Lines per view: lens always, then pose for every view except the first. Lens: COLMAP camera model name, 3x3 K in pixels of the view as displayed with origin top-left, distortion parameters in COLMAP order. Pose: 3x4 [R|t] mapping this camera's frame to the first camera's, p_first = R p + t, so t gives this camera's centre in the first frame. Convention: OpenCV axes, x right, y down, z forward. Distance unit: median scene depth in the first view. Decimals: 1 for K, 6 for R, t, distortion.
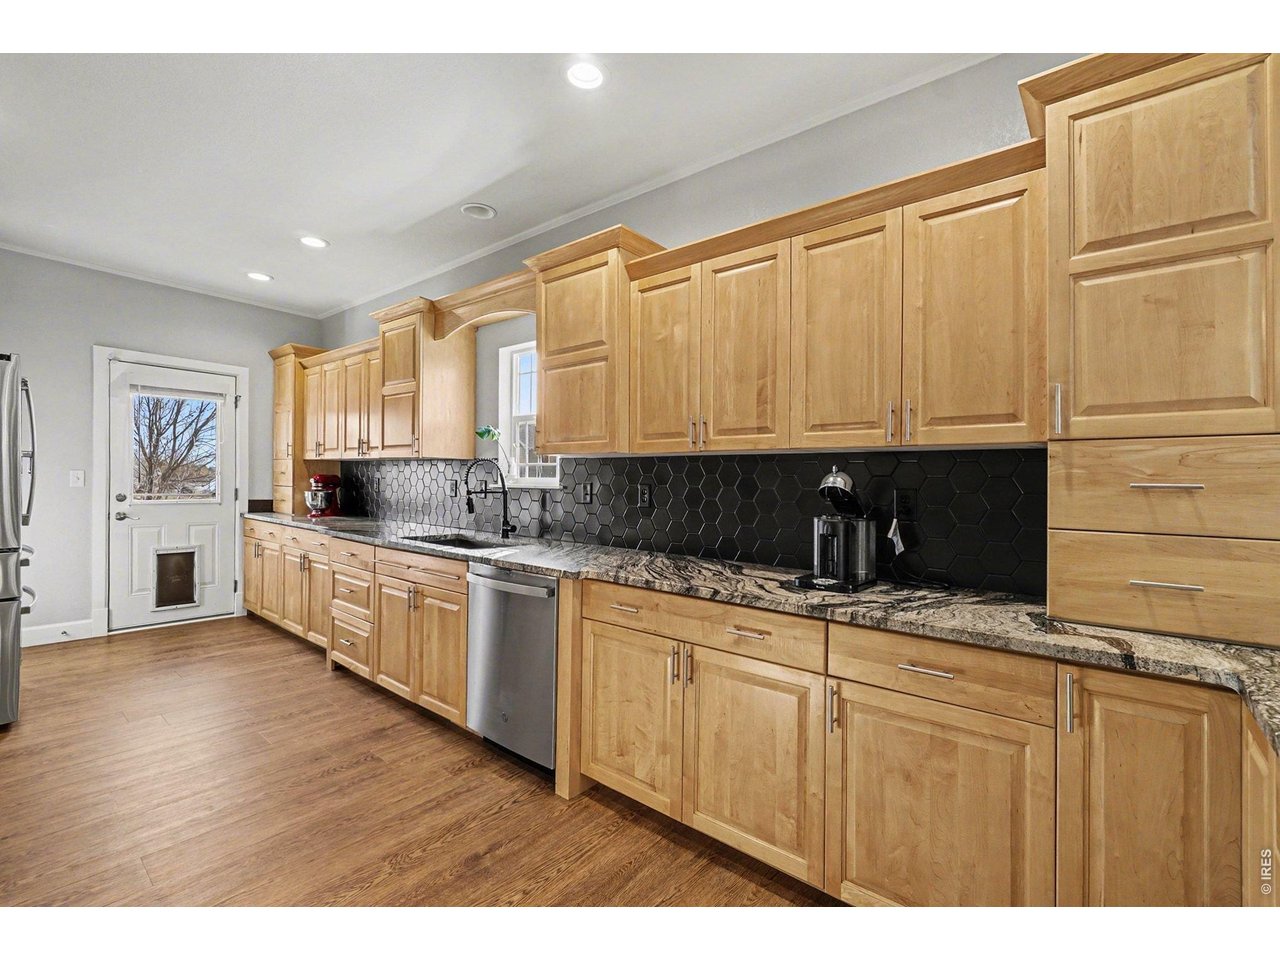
lens RADIAL K [[571.1, 0, 636.7], [0, 571.1, 476.1], [0, 0, 1]] dist [-0.010234, 0.001444]
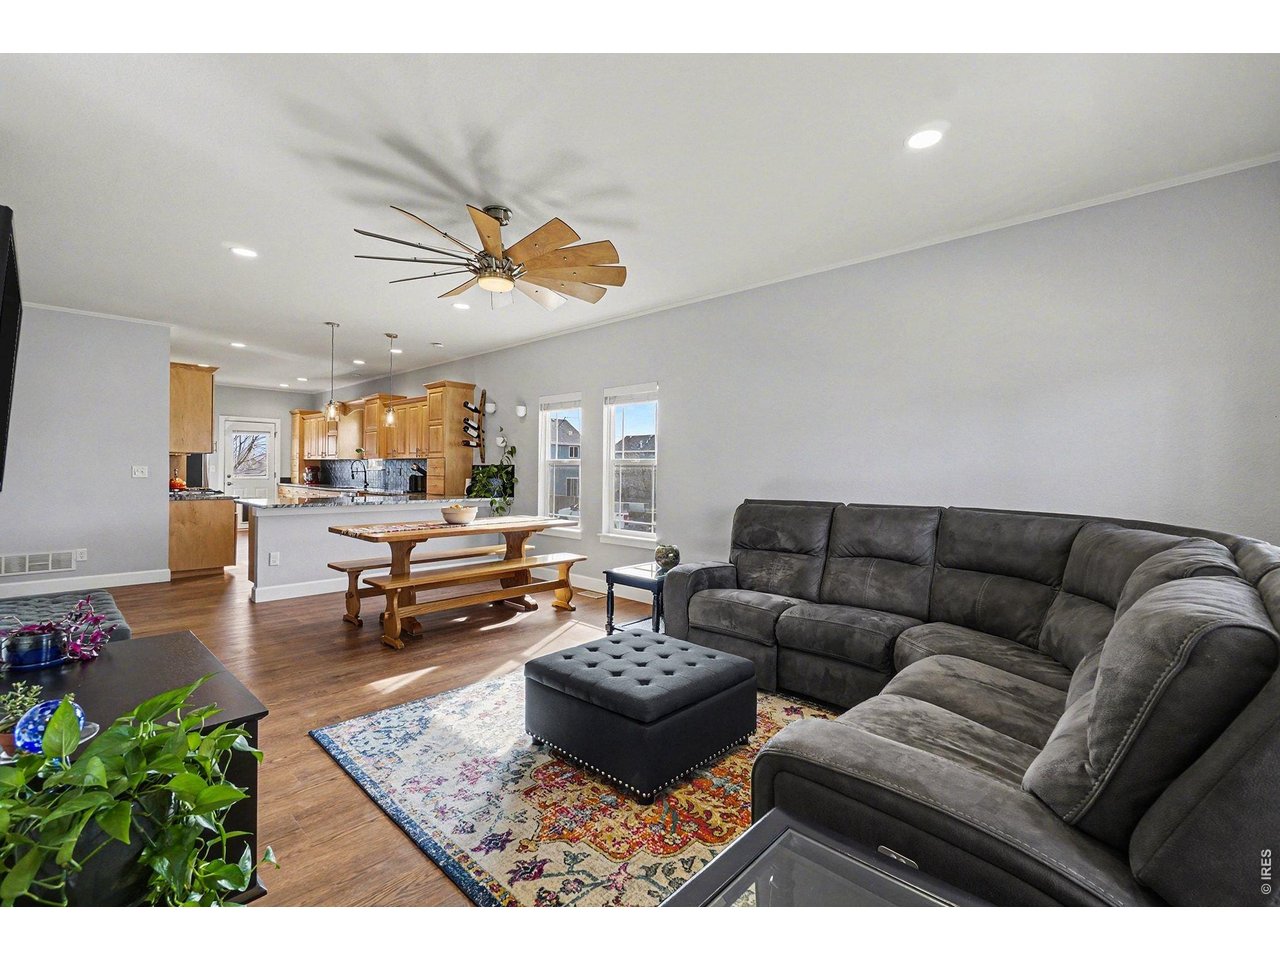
lens RADIAL K [[571.1, 0, 639.6], [0, 571.1, 476.7], [0, 0, 1]] dist [-0.010234, 0.001444]
pose [[0.998785, 0.007986, -0.048630, 0.888262], [-0.007804, 0.999962, 0.003940, 0.021172], [0.048659, -0.003556, 0.998809, -1.237679]]
